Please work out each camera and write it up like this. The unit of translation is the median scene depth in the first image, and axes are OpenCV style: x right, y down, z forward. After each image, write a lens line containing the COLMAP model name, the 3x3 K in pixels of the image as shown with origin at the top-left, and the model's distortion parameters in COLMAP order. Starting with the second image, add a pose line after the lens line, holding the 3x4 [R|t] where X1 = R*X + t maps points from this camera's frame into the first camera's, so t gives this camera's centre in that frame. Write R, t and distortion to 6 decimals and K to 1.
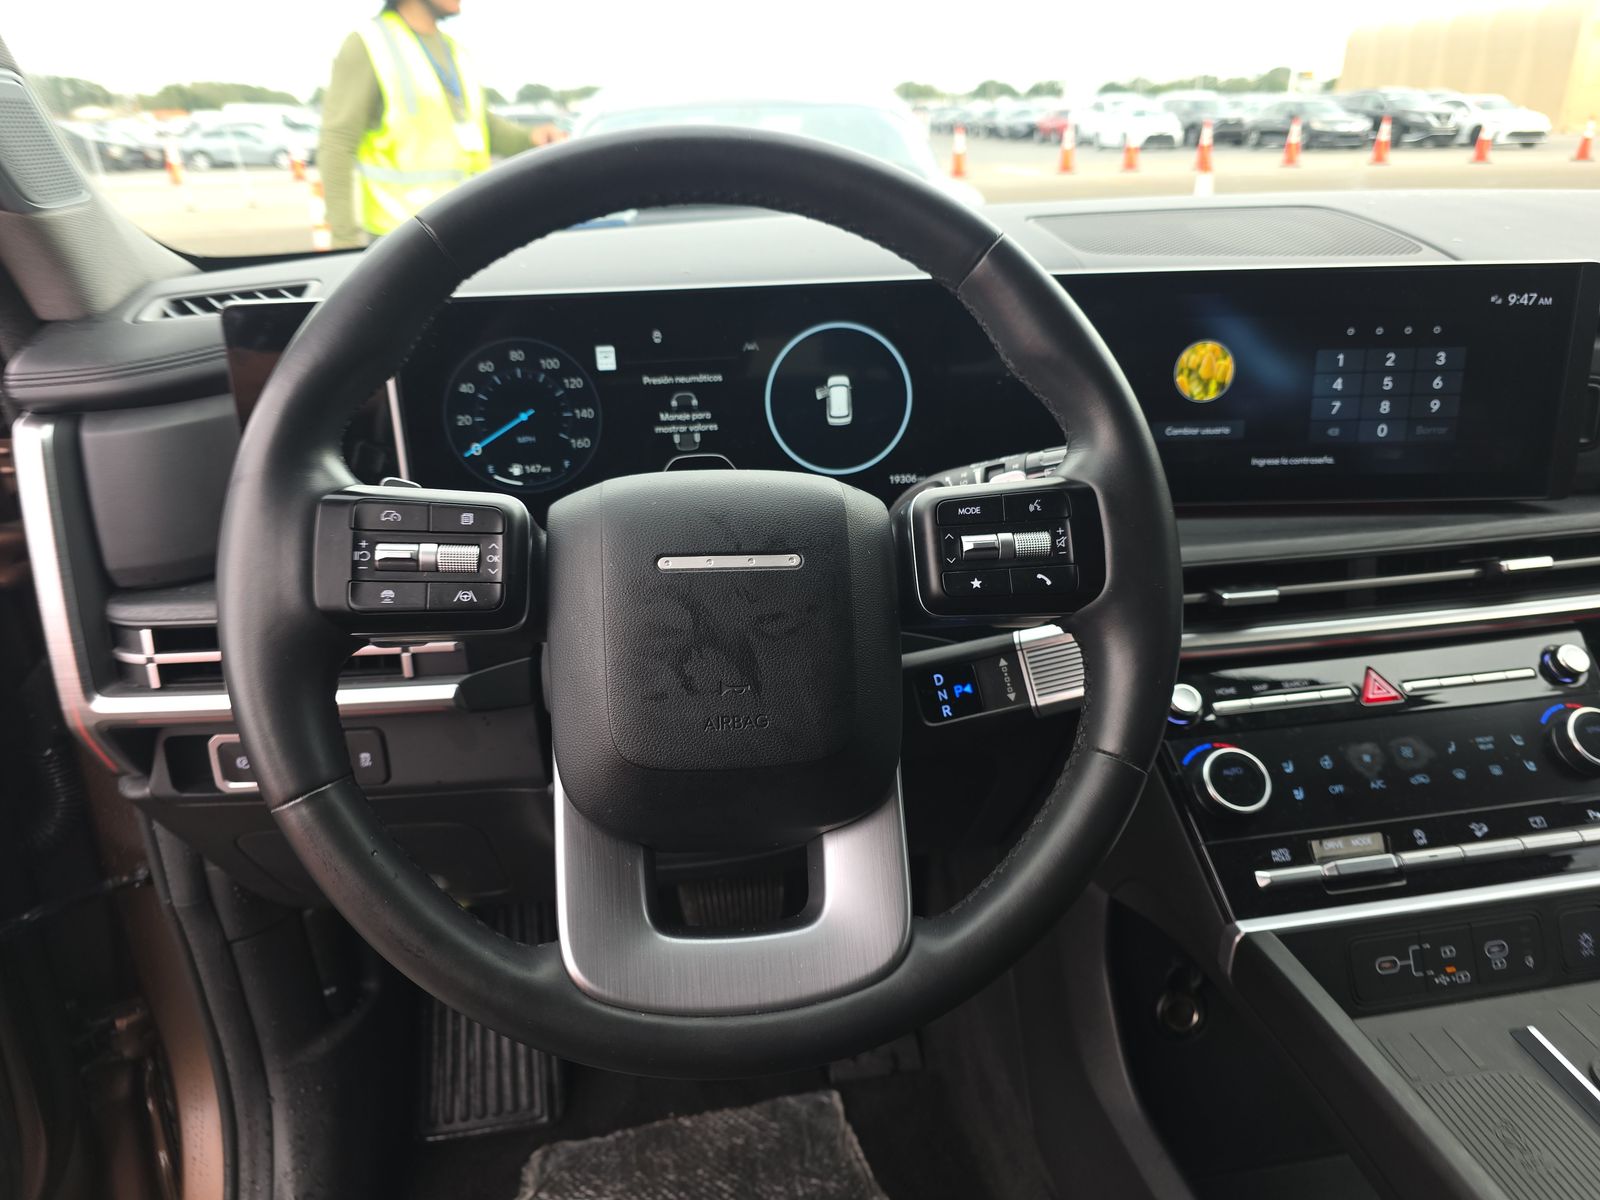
lens RADIAL K [[1079.3, 0, 798.5], [0, 1079.3, 598.9], [0, 0, 1]] dist [0.020933, -0.025483]
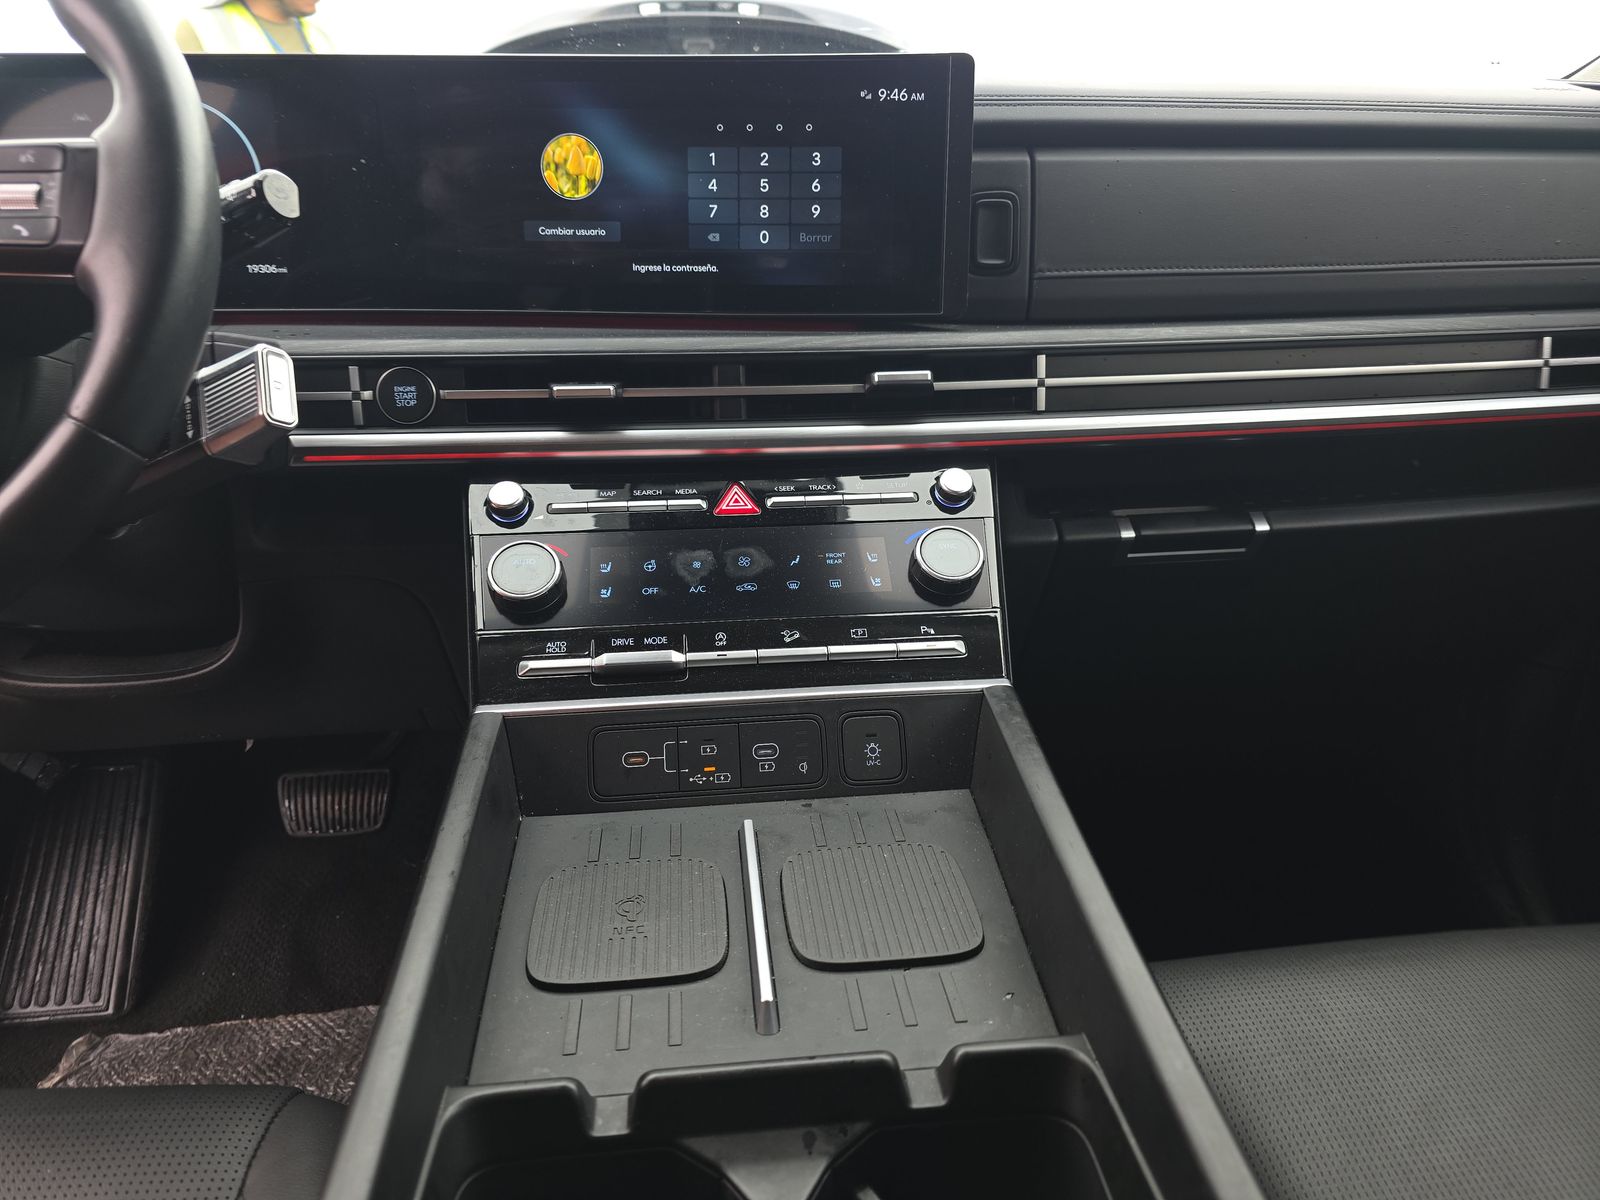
lens RADIAL K [[1079.3, 0, 795.7], [0, 1079.3, 606.0], [0, 0, 1]] dist [0.020933, -0.025483]
pose [[0.998552, 0.038087, -0.037986, 0.623989], [-0.039686, 0.998318, -0.042272, 0.211356], [0.036312, 0.043718, 0.998384, 0.065464]]
